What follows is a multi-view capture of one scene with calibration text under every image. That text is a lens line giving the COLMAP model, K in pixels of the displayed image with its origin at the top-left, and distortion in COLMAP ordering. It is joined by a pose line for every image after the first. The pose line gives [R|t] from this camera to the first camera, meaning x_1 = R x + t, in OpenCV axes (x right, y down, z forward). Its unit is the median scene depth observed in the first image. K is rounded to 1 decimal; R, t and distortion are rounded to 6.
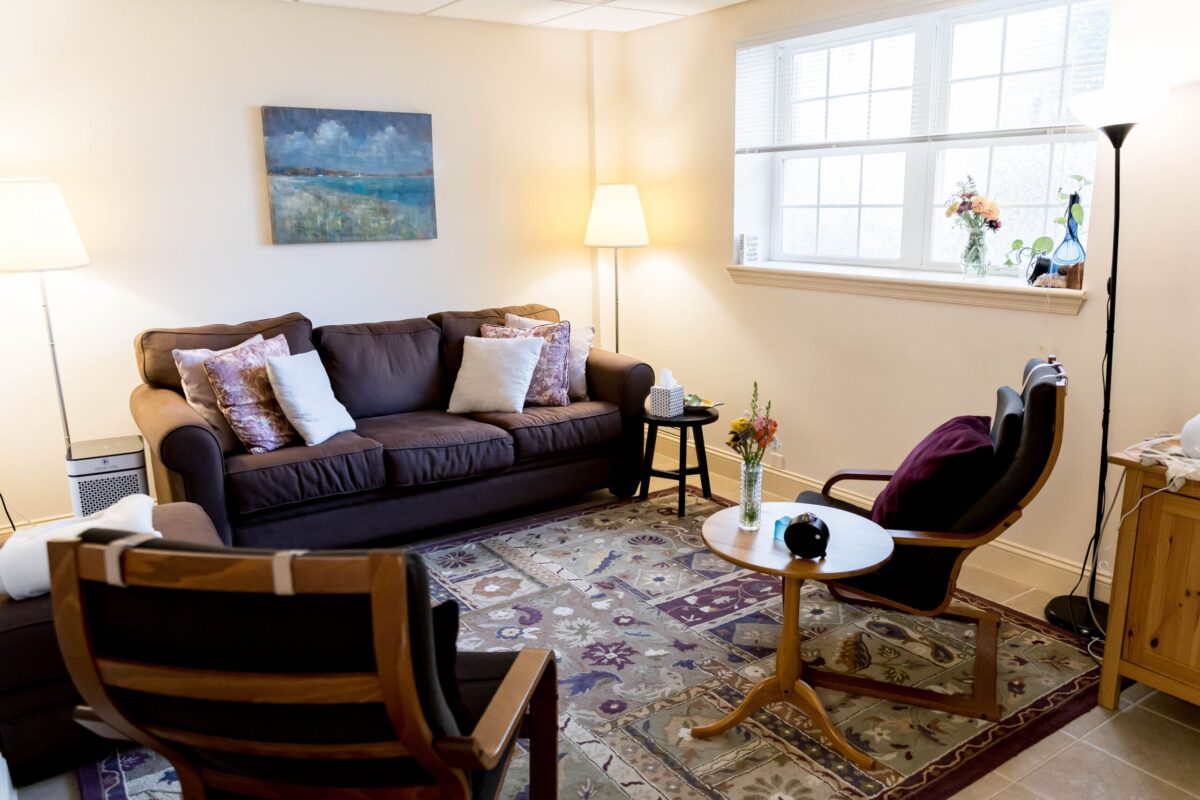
lens RADIAL K [[878.3, 0, 580.3], [0, 878.3, 401.3], [0, 0, 1]] dist [0.010717, 0.000457]
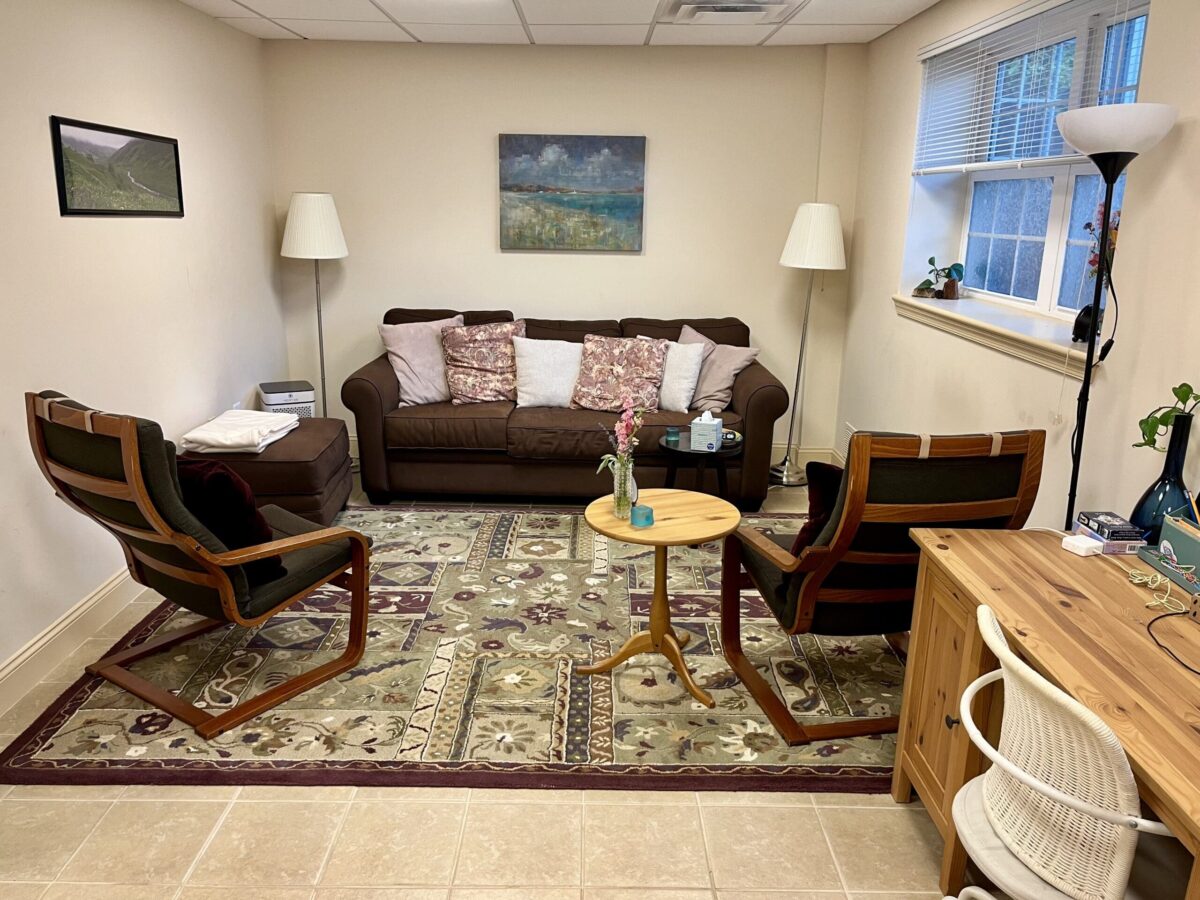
lens RADIAL K [[887.9, 0, 600.0], [0, 887.9, 450.0], [0, 0, 1]] dist [0.056764, -0.000417]
pose [[0.827821, 0.171461, -0.534147, 0.476701], [-0.148987, 0.985150, 0.085334, -0.027074], [0.540847, 0.008940, 0.841074, 0.028405]]
